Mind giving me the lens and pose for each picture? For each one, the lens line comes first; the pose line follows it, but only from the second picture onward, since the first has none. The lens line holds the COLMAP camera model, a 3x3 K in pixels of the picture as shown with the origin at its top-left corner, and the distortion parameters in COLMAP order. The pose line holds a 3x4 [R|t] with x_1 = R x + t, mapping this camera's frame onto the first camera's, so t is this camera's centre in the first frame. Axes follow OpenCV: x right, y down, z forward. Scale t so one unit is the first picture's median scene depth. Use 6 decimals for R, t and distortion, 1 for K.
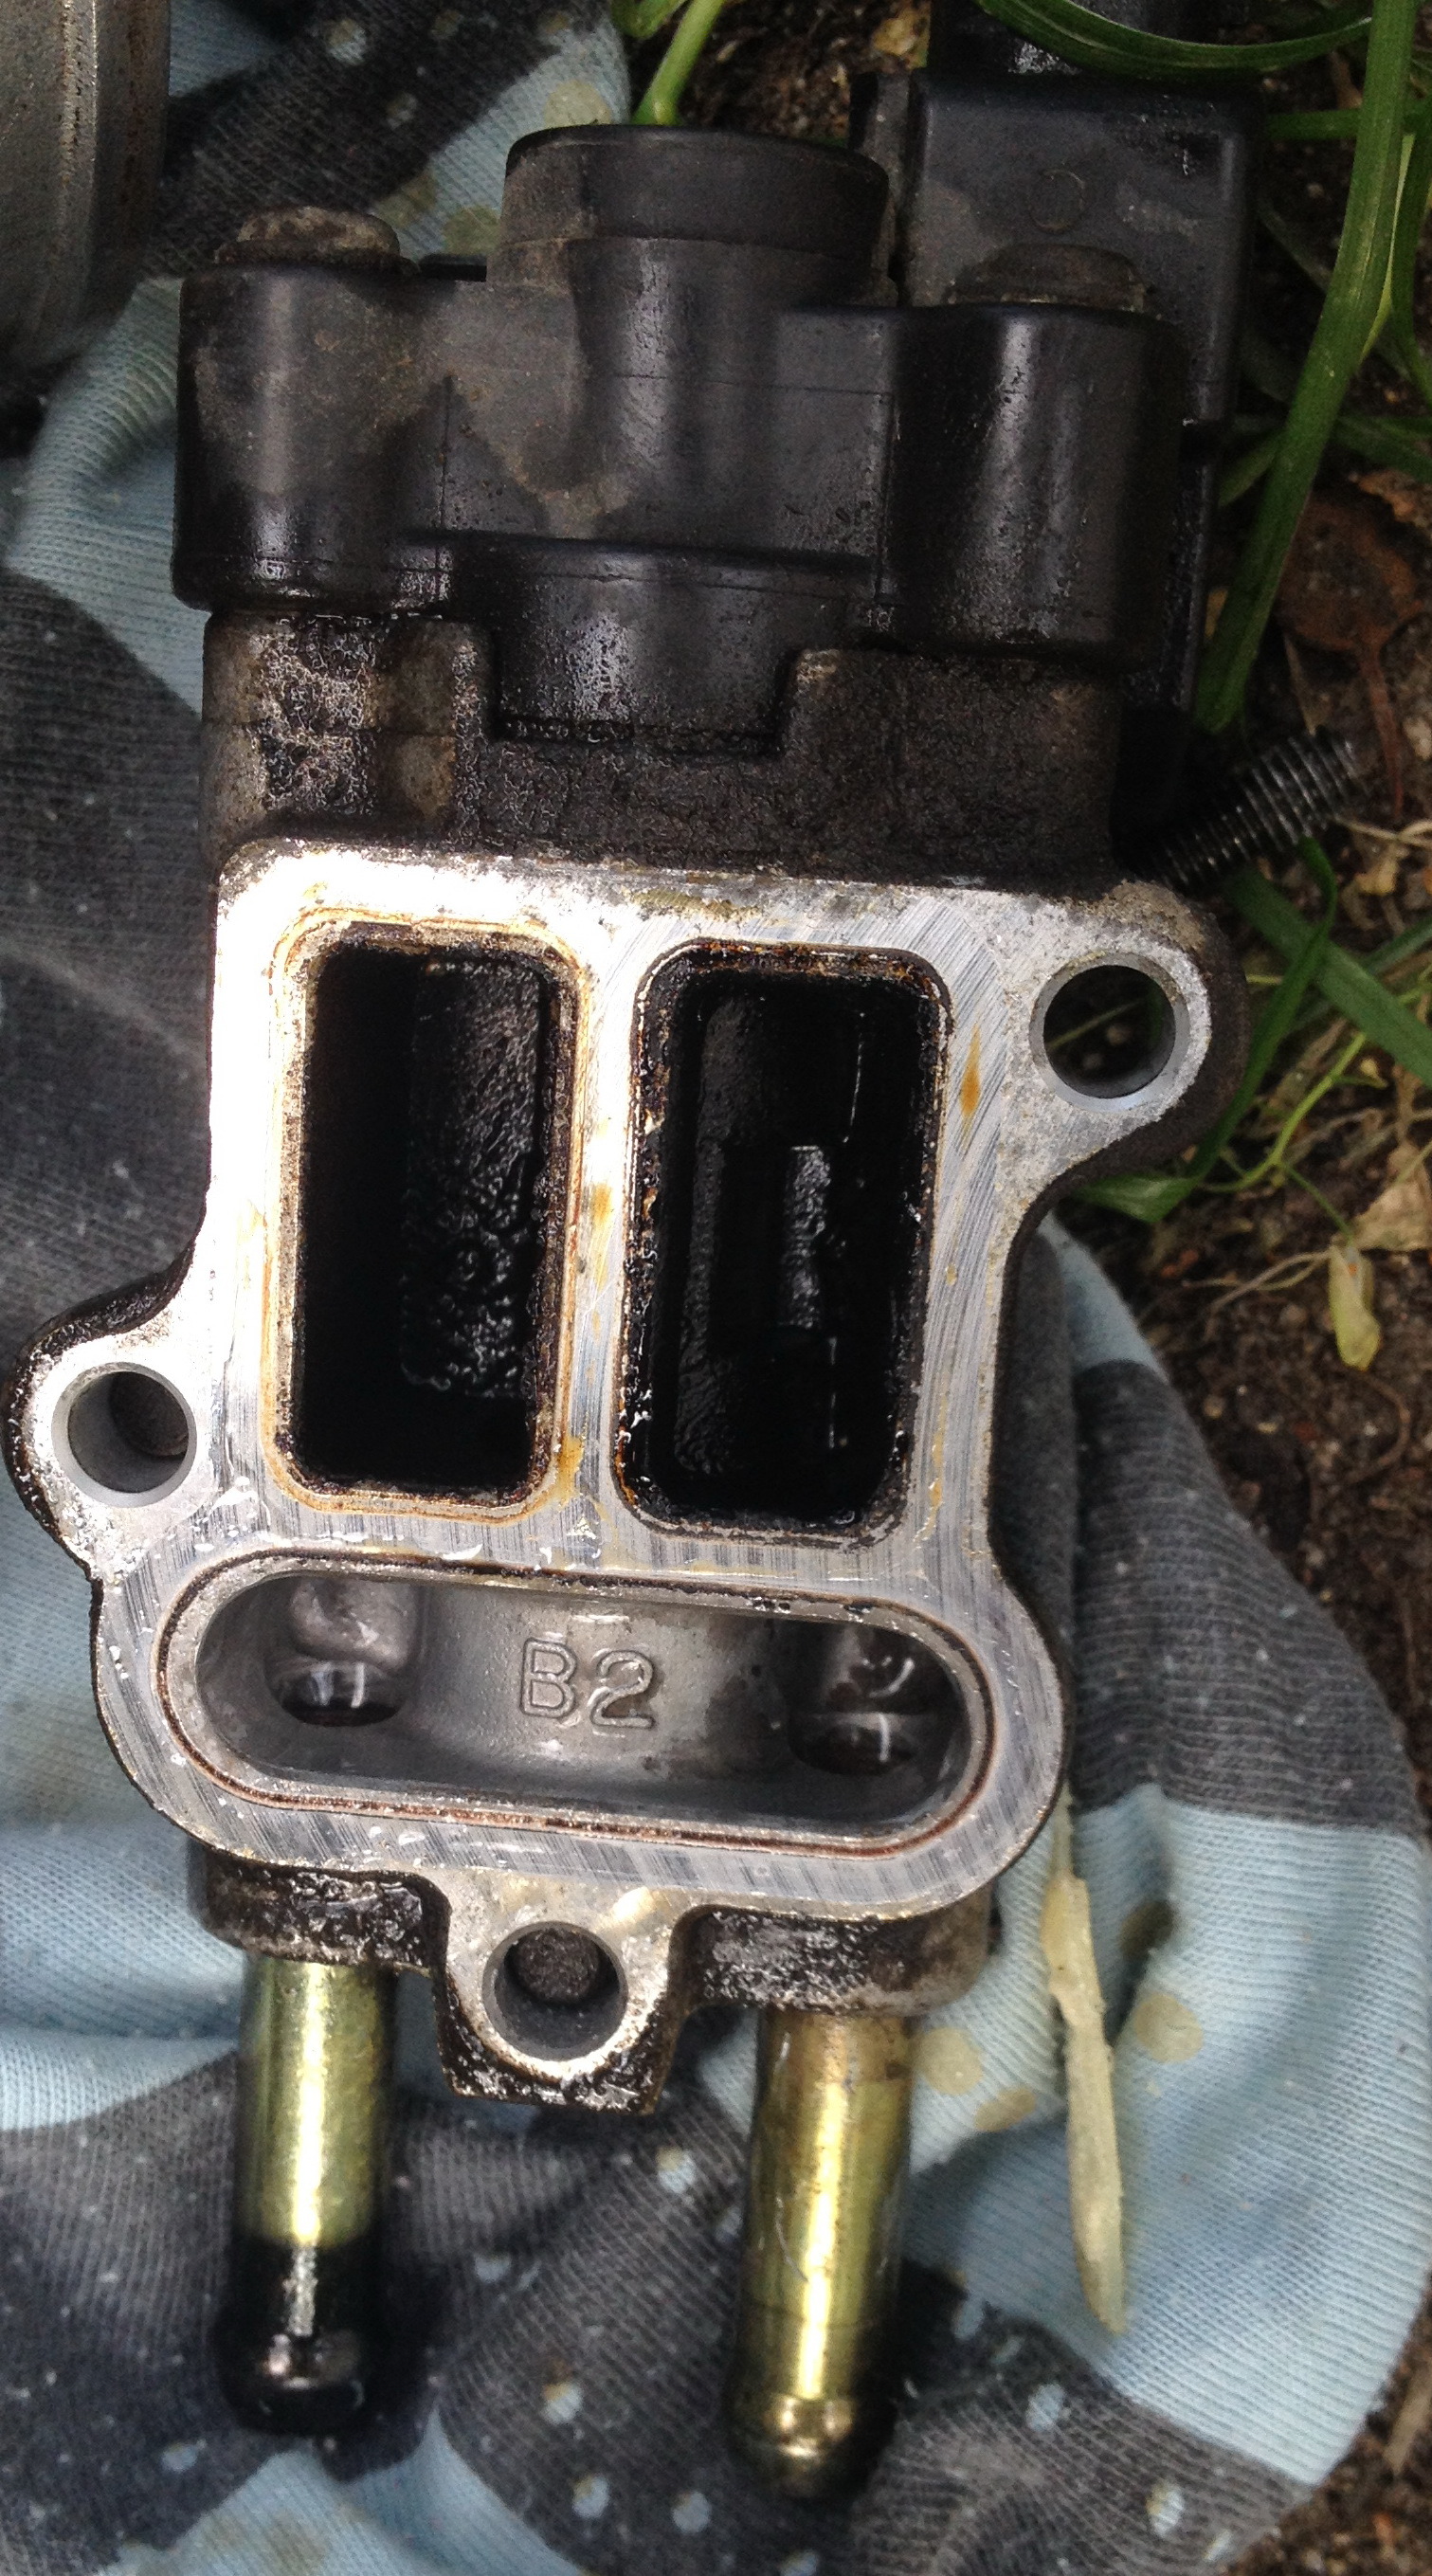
lens RADIAL K [[3289.2, 0, 724.1], [0, 3289.2, 1472.8], [0, 0, 1]] dist [0.196698, -0.731397]
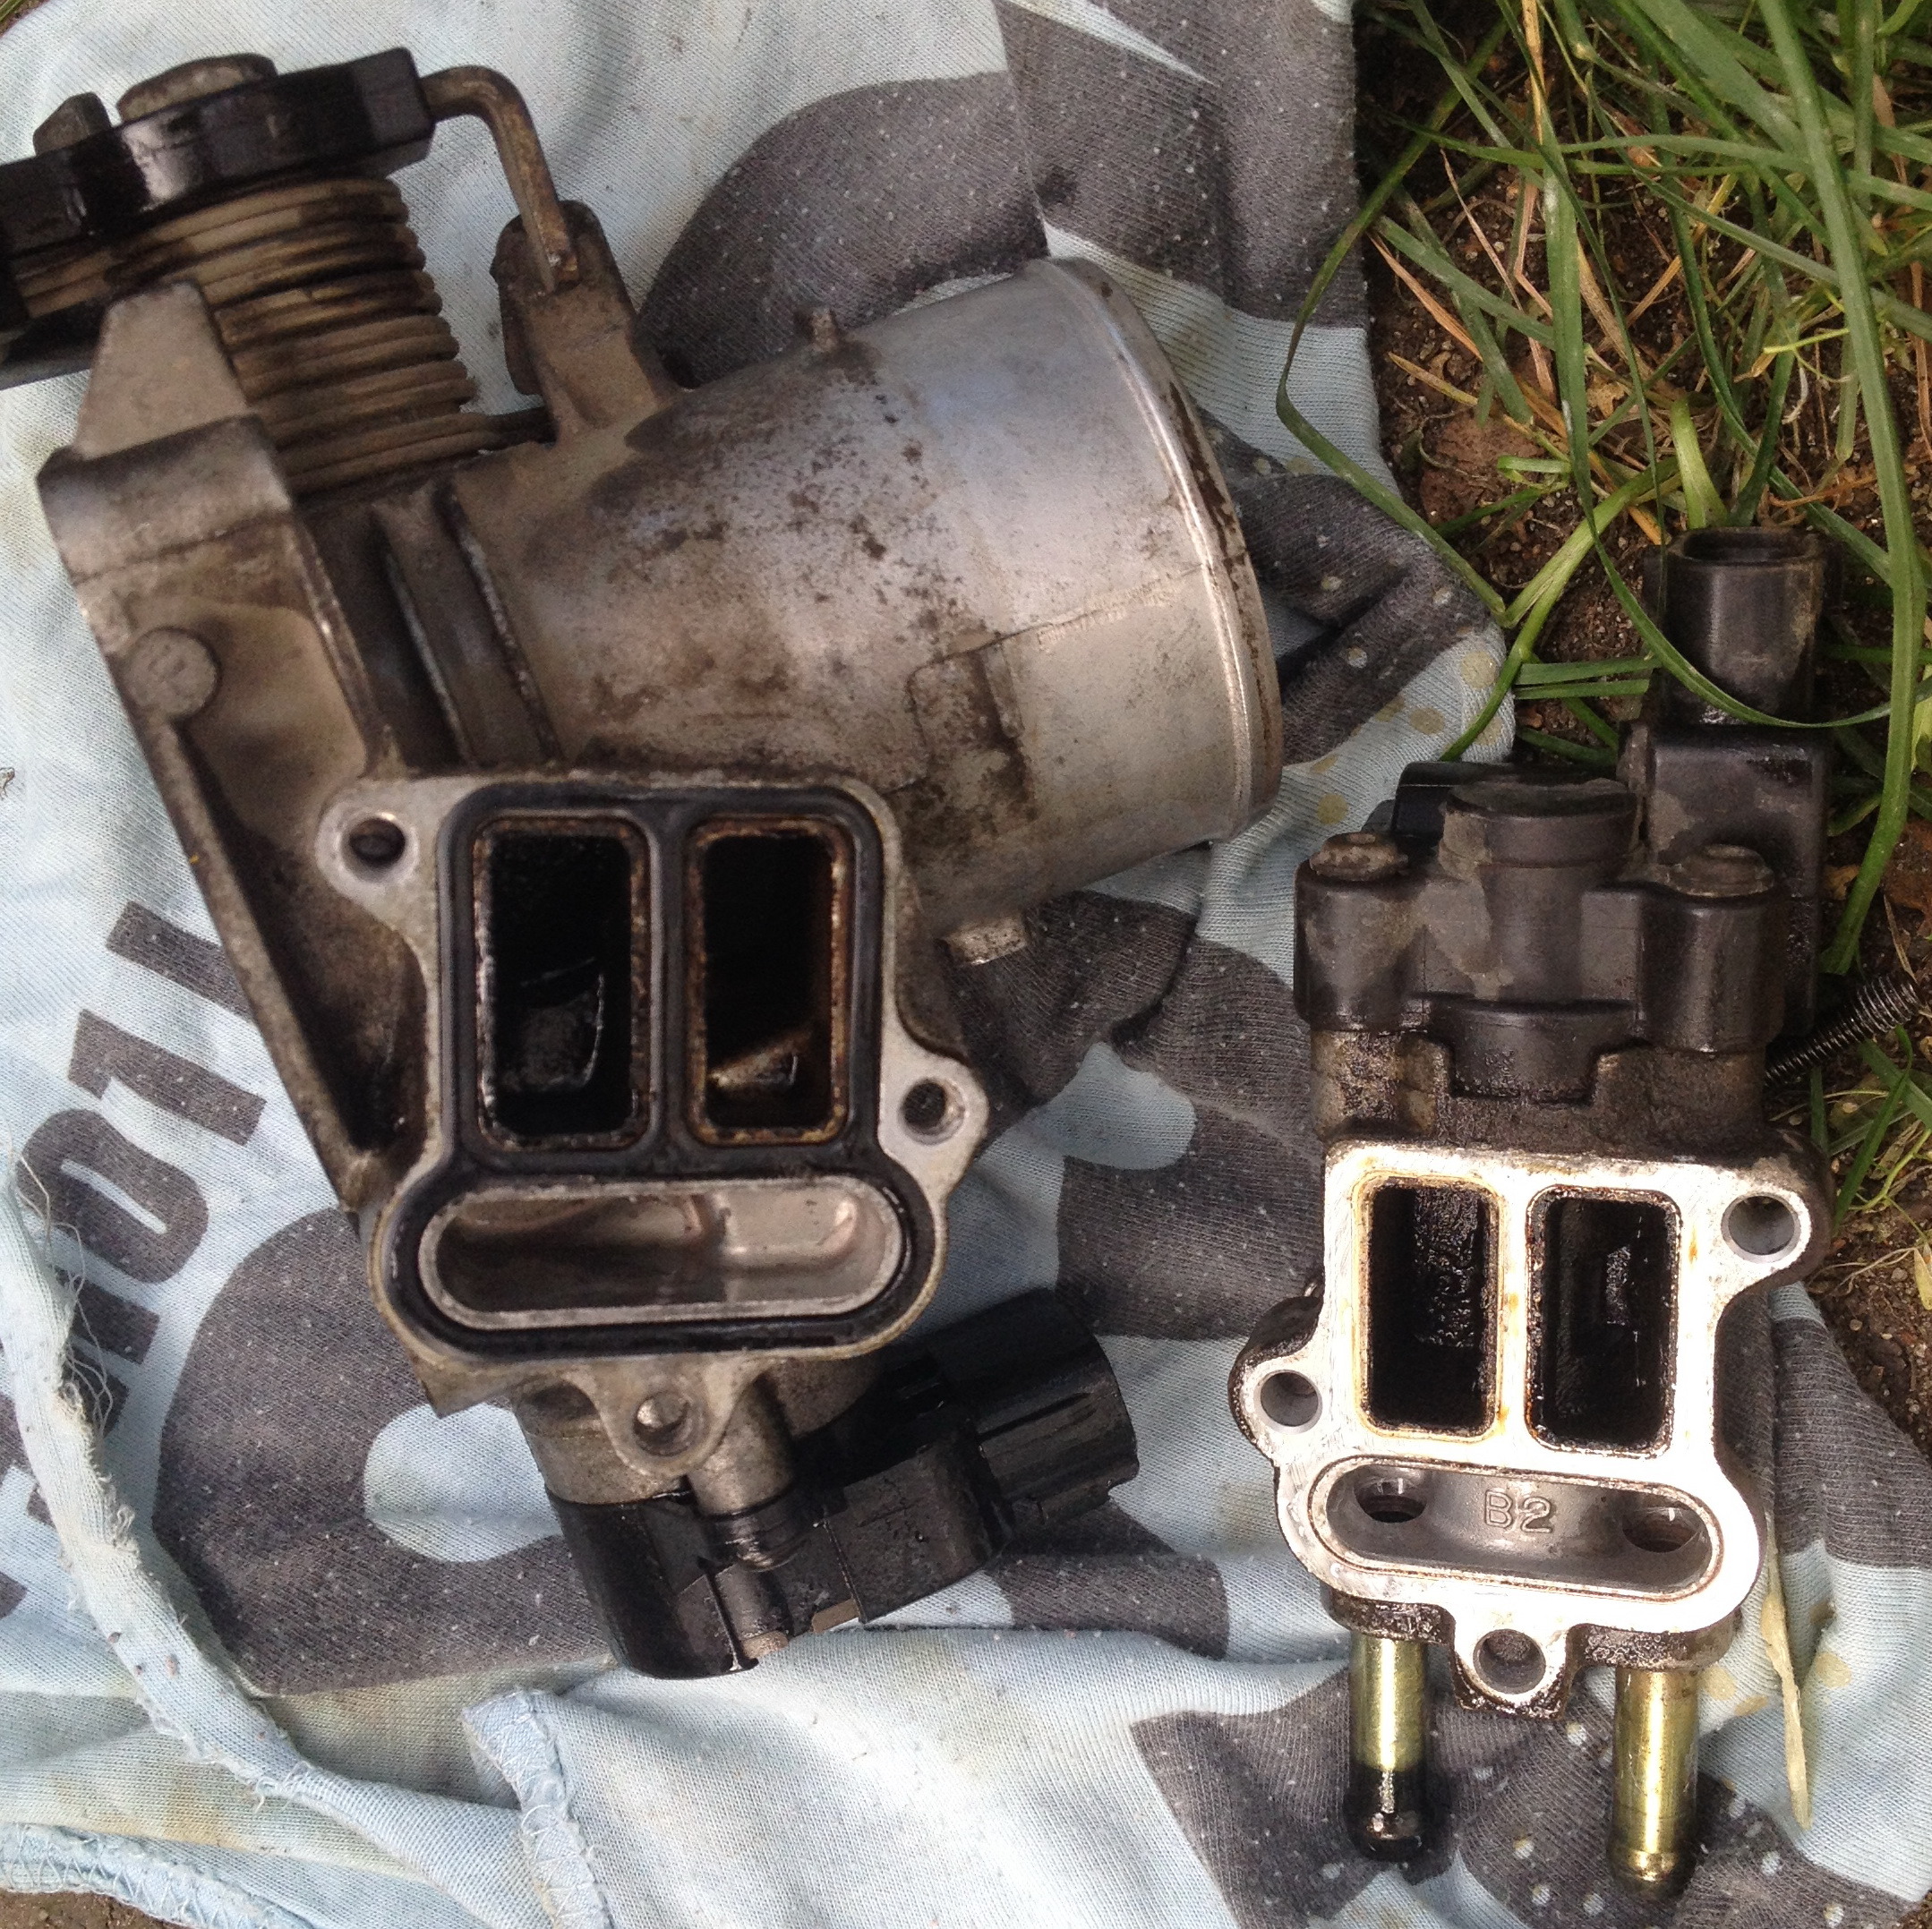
lens RADIAL K [[3180.2, 0, 1001.7], [0, 3180.2, 964.7], [0, 0, 1]] dist [0.136591, -0.307909]
pose [[0.978680, -0.037496, -0.201939, 0.056446], [0.051945, 0.996418, 0.066731, -0.409695], [0.198713, -0.075798, 0.977122, -0.937788]]
